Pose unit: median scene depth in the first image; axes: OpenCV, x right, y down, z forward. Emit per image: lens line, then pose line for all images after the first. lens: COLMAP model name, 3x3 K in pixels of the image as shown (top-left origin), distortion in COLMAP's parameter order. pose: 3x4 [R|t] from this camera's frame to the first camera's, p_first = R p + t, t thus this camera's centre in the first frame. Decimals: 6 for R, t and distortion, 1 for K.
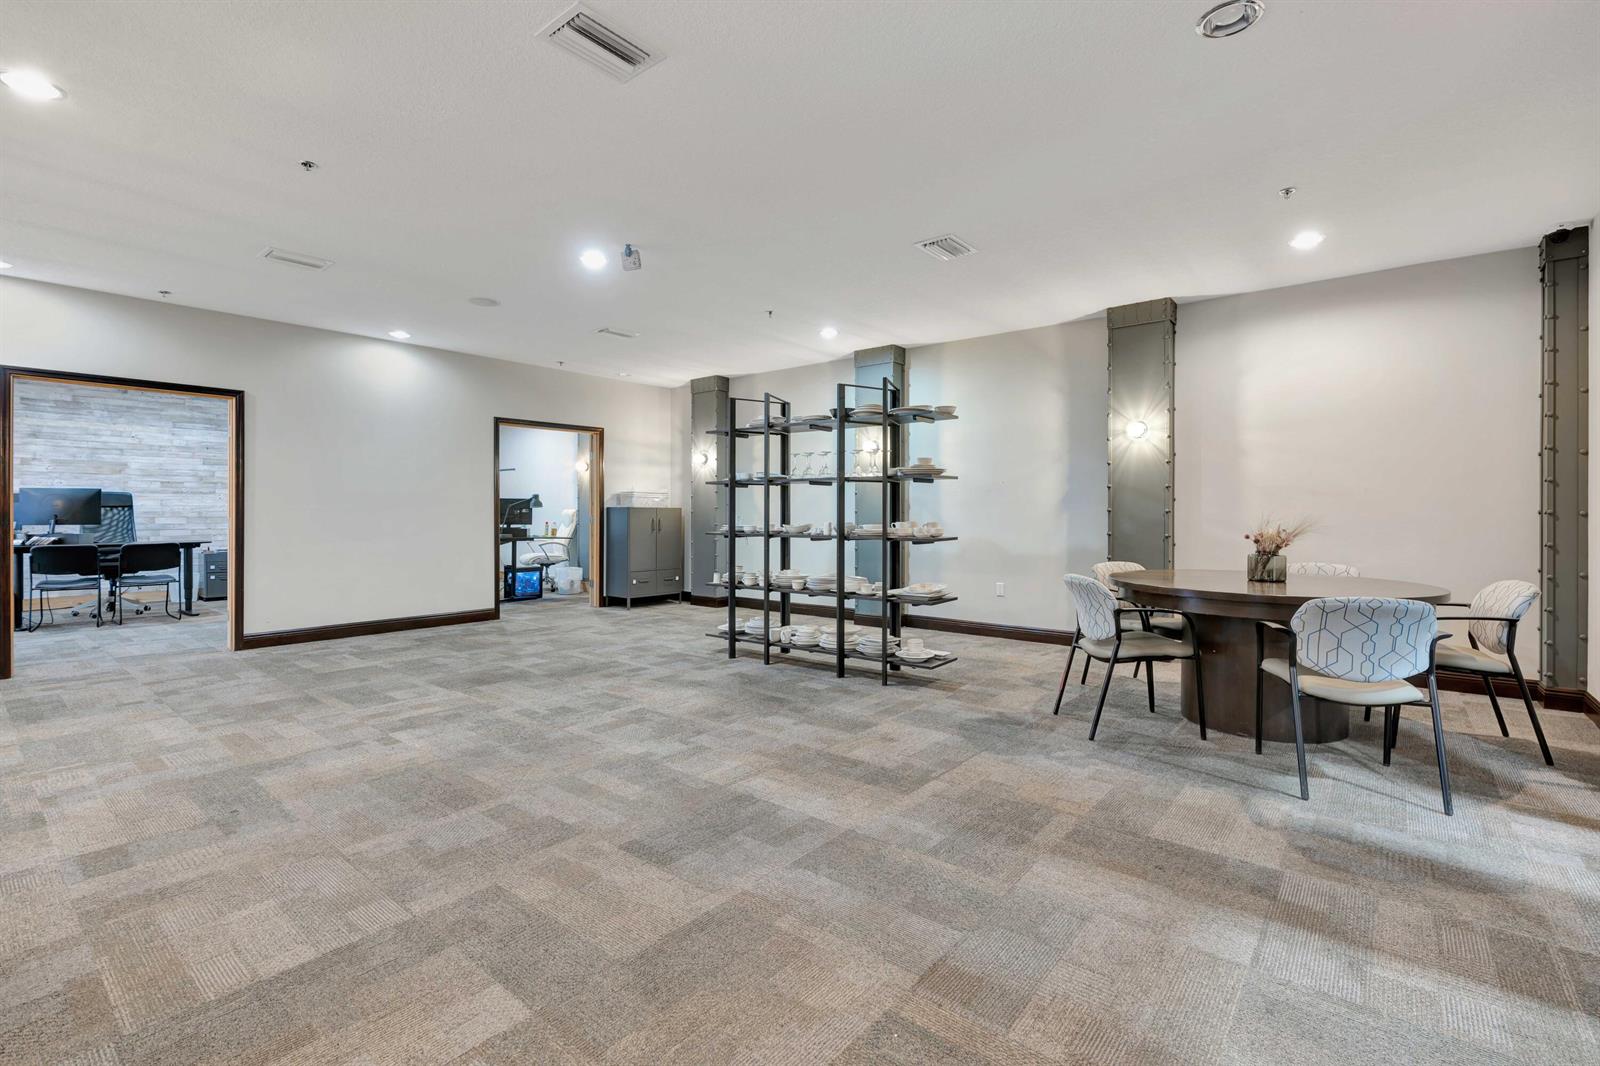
lens RADIAL K [[718.2, 0, 798.2], [0, 718.2, 516.6], [0, 0, 1]] dist [-0.009194, 0.003366]
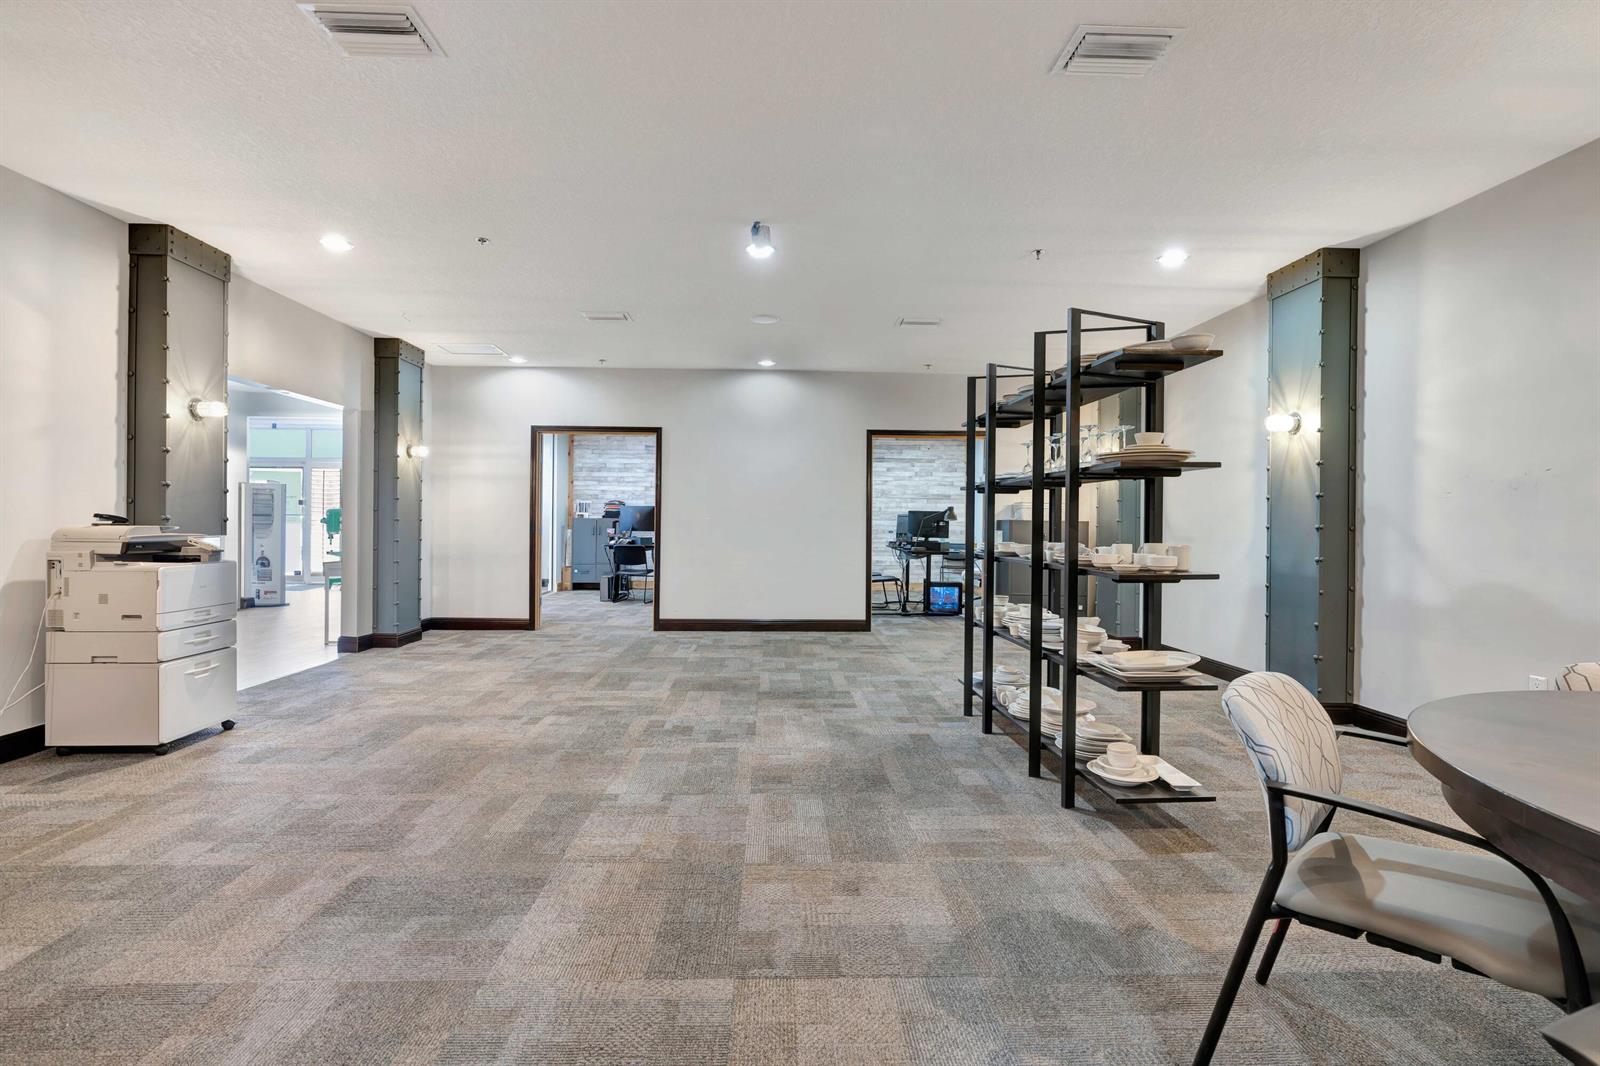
lens RADIAL K [[718.2, 0, 797.7], [0, 718.2, 527.3], [0, 0, 1]] dist [-0.009194, 0.003366]
pose [[0.662809, 0.010748, -0.748711, 0.399413], [-0.014834, 0.999889, 0.001222, -0.003405], [0.748642, 0.010296, 0.662895, 0.390005]]
